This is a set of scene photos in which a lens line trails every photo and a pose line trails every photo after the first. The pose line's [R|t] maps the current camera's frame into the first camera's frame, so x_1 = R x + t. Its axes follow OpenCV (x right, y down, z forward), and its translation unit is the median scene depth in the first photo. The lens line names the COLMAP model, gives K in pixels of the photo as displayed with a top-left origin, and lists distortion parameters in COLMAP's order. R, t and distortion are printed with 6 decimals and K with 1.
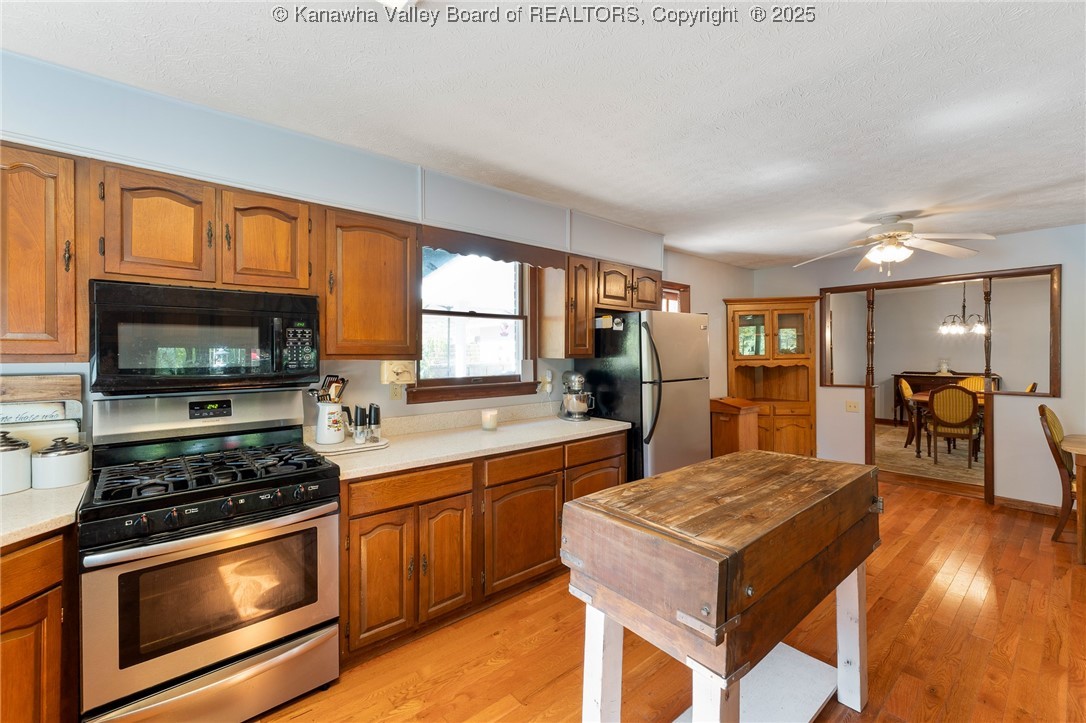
lens RADIAL K [[455.0, 0, 544.3], [0, 455.0, 353.0], [0, 0, 1]] dist [0.002035, 0.000258]
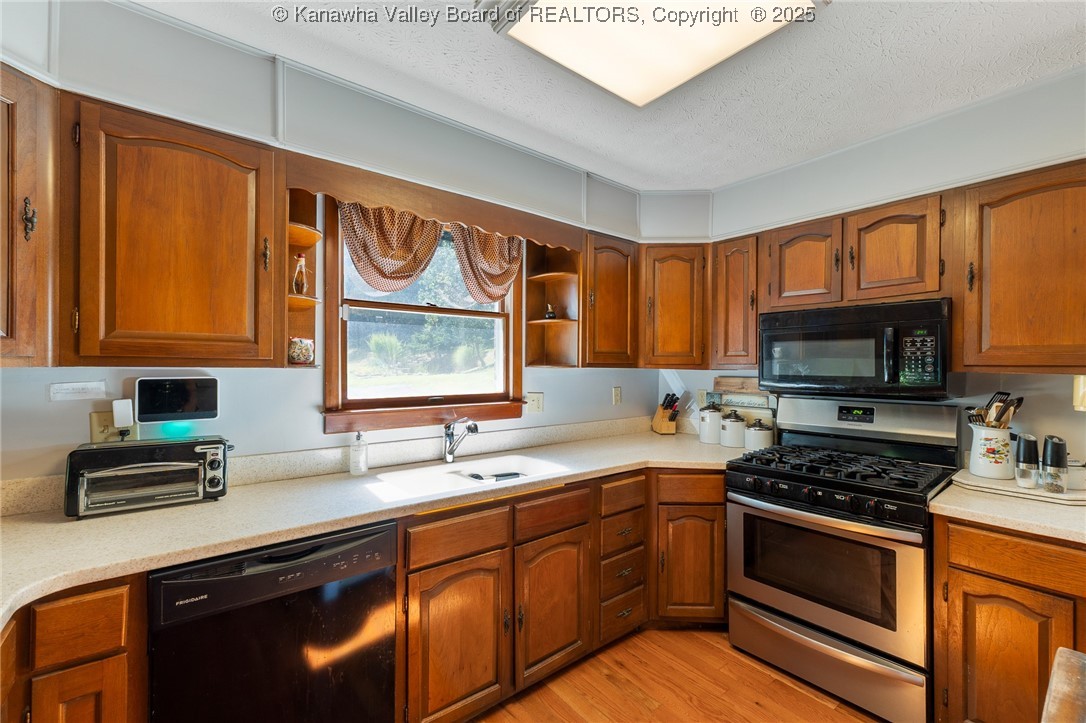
lens RADIAL K [[453.2, 0, 543.0], [0, 453.2, 361.5], [0, 0, 1]] dist [0.000576, 0.000070]
pose [[-0.042227, -0.004625, -0.999097, 0.409578], [-0.003421, 0.999984, -0.004485, 0.002311], [0.999102, 0.003228, -0.042242, 0.288914]]
